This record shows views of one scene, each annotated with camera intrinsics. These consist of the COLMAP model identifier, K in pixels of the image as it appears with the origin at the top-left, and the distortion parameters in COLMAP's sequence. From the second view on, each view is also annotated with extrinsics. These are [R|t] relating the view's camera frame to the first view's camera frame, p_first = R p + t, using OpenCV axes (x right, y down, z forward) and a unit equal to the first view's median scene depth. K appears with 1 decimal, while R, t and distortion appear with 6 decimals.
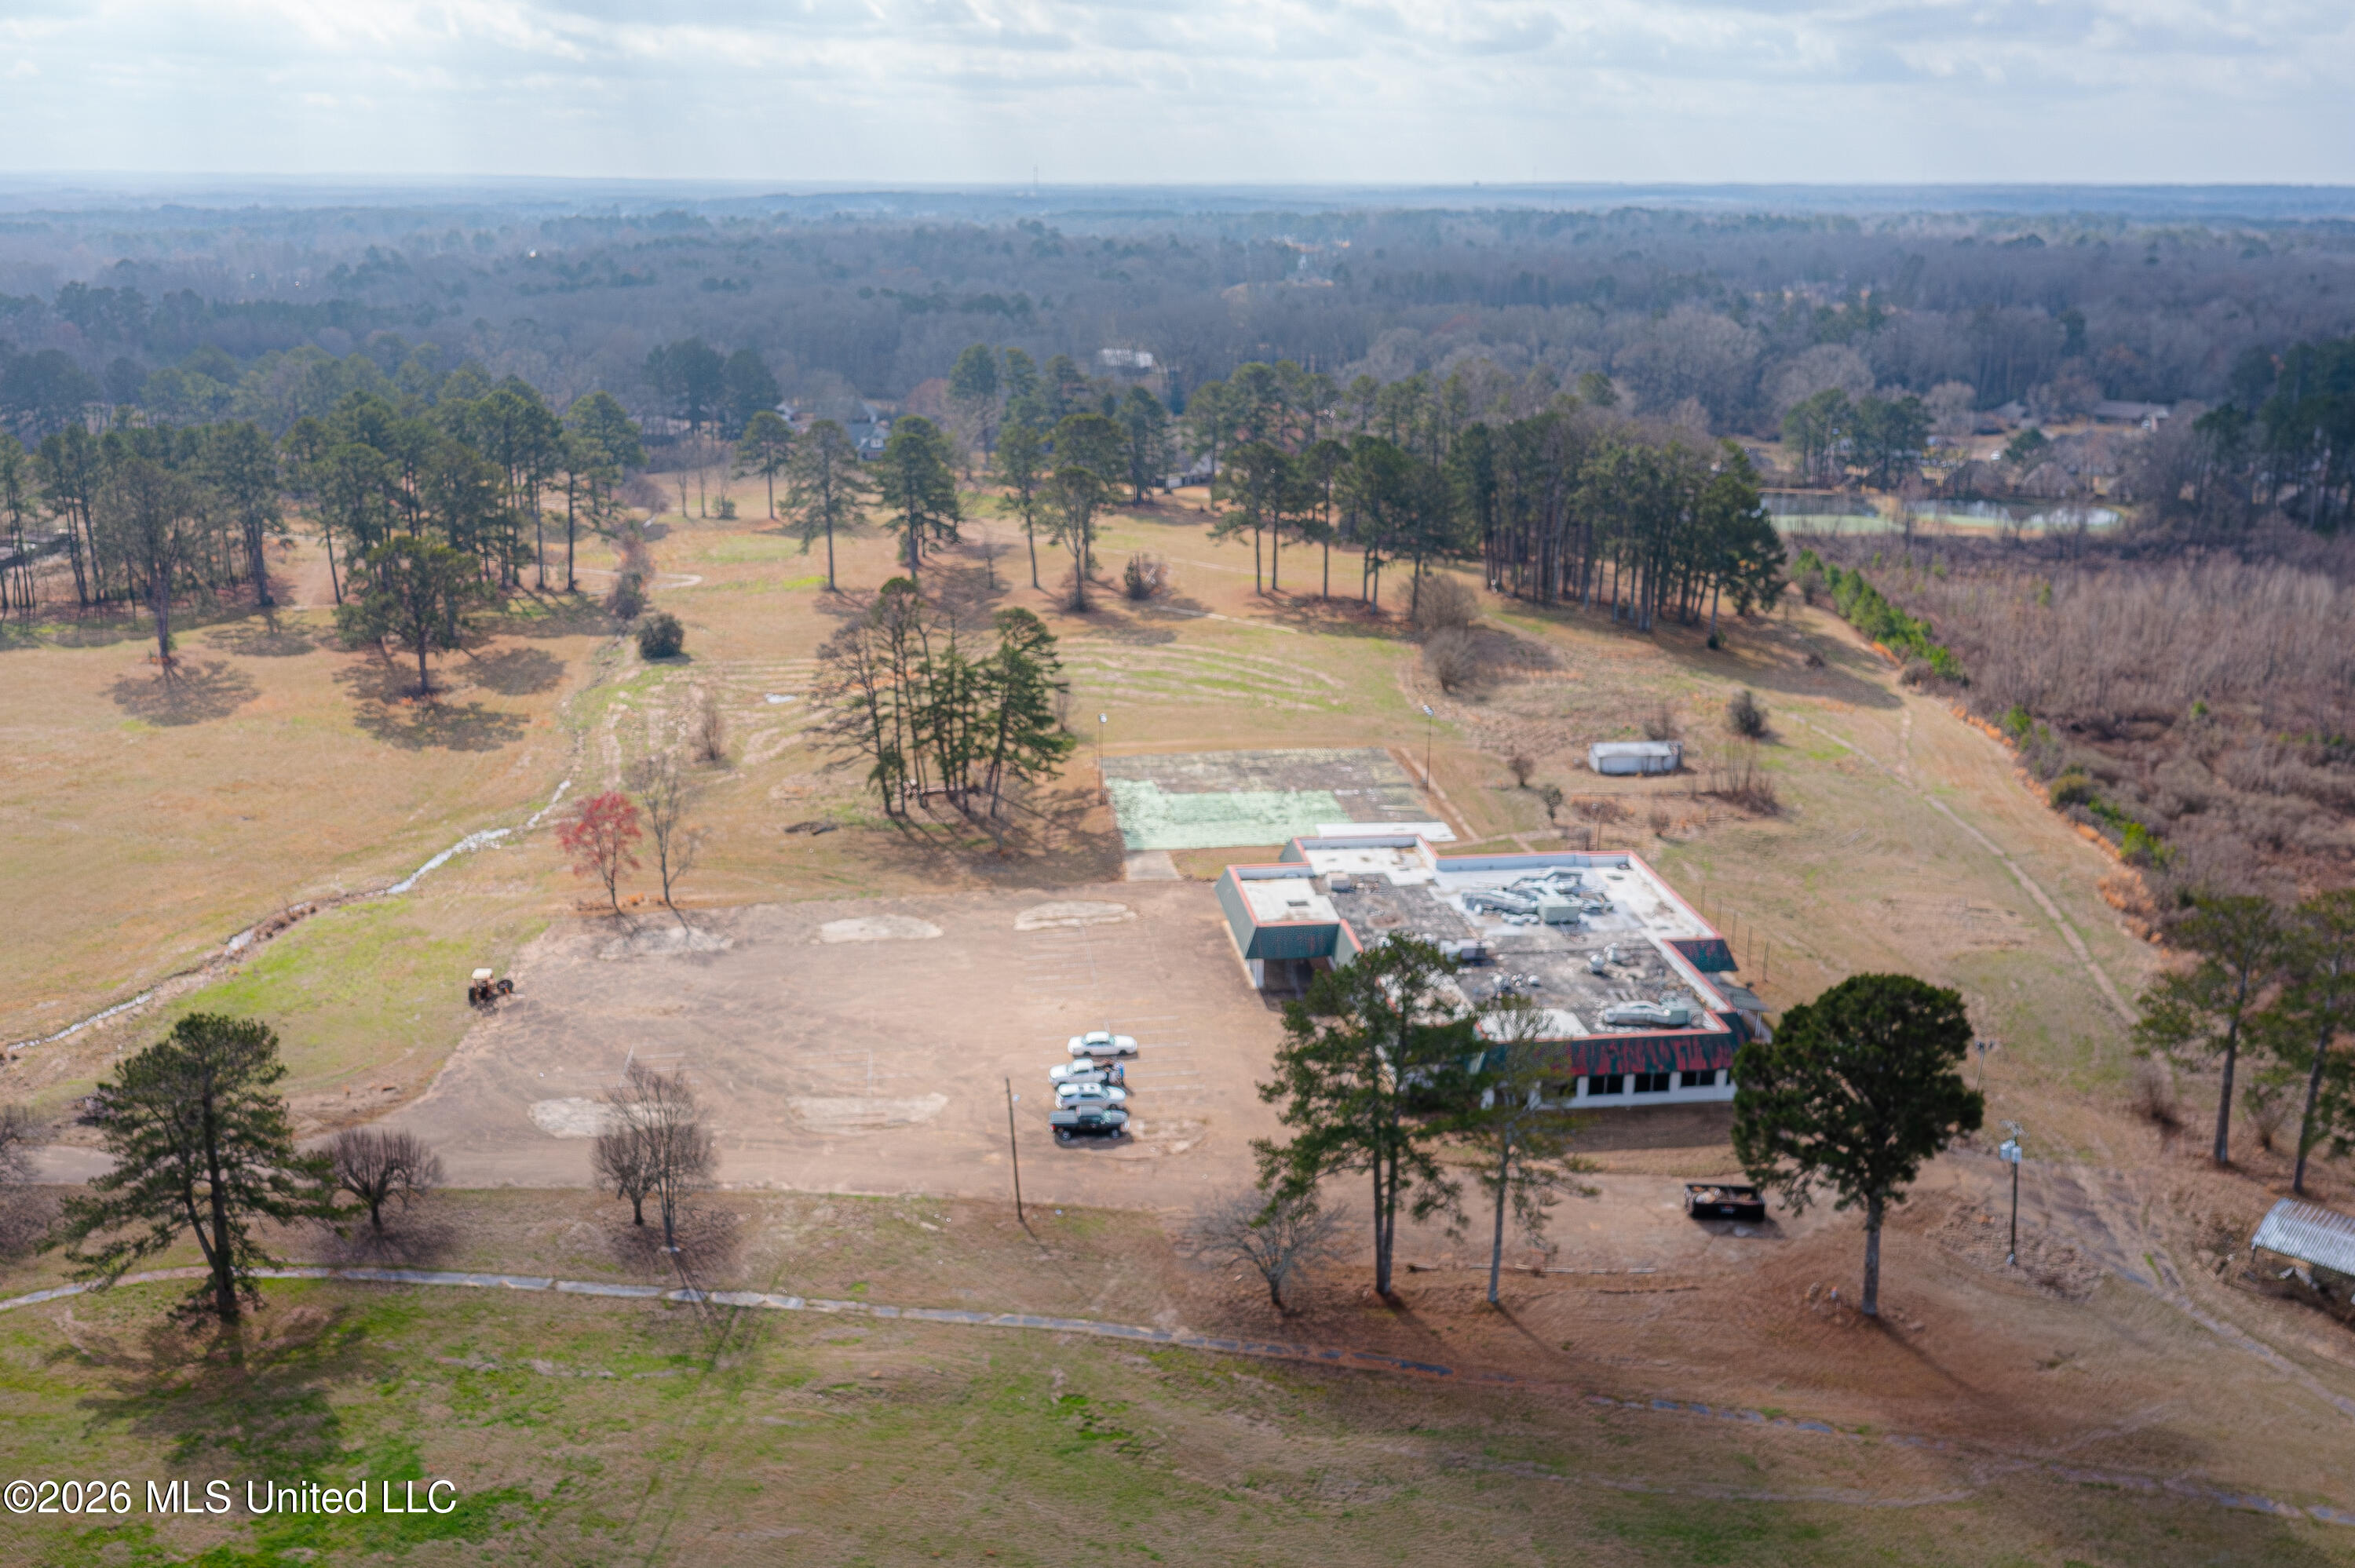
lens RADIAL K [[1920.5, 0, 1178.0], [0, 1920.5, 785.6], [0, 0, 1]] dist [0.013230, -0.023709]
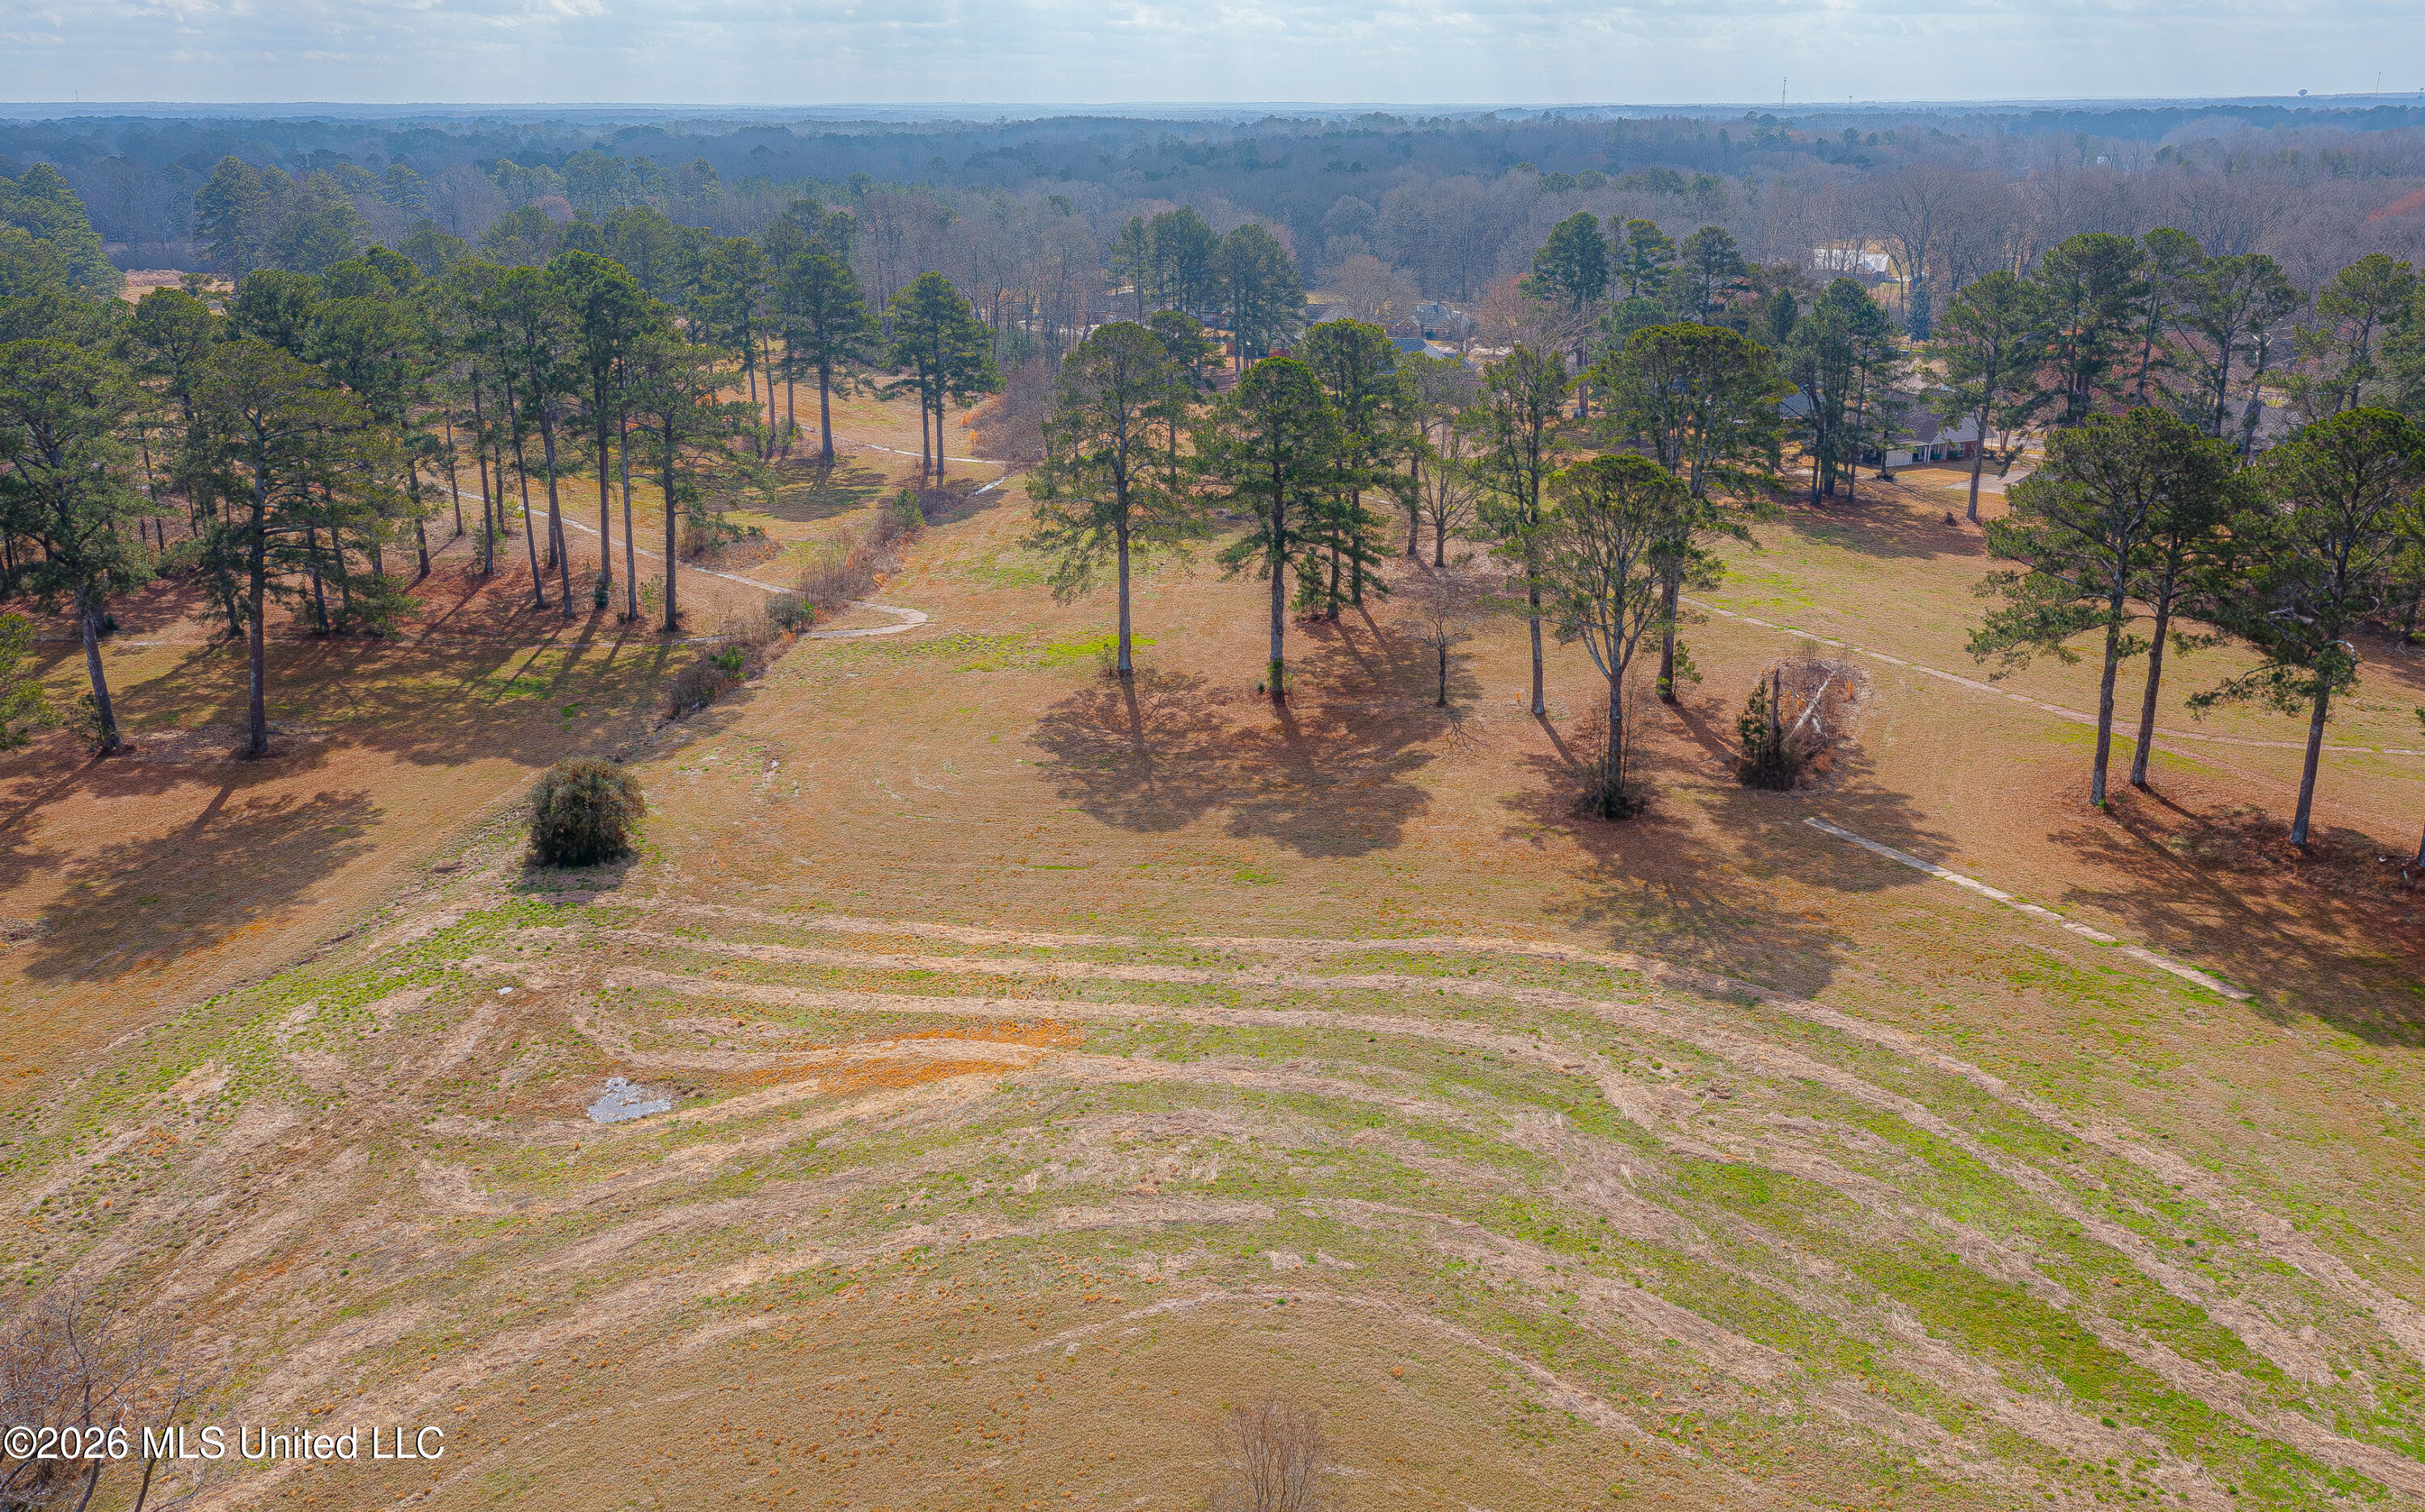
lens RADIAL K [[1903.9, 0, 1195.7], [0, 1903.9, 741.2], [0, 0, 1]] dist [-0.000672, -0.003272]
pose [[0.936773, 0.099769, -0.335413, 0.000250], [-0.092750, 0.995005, 0.036924, -0.086780], [0.337422, -0.003480, 0.941347, 0.460415]]
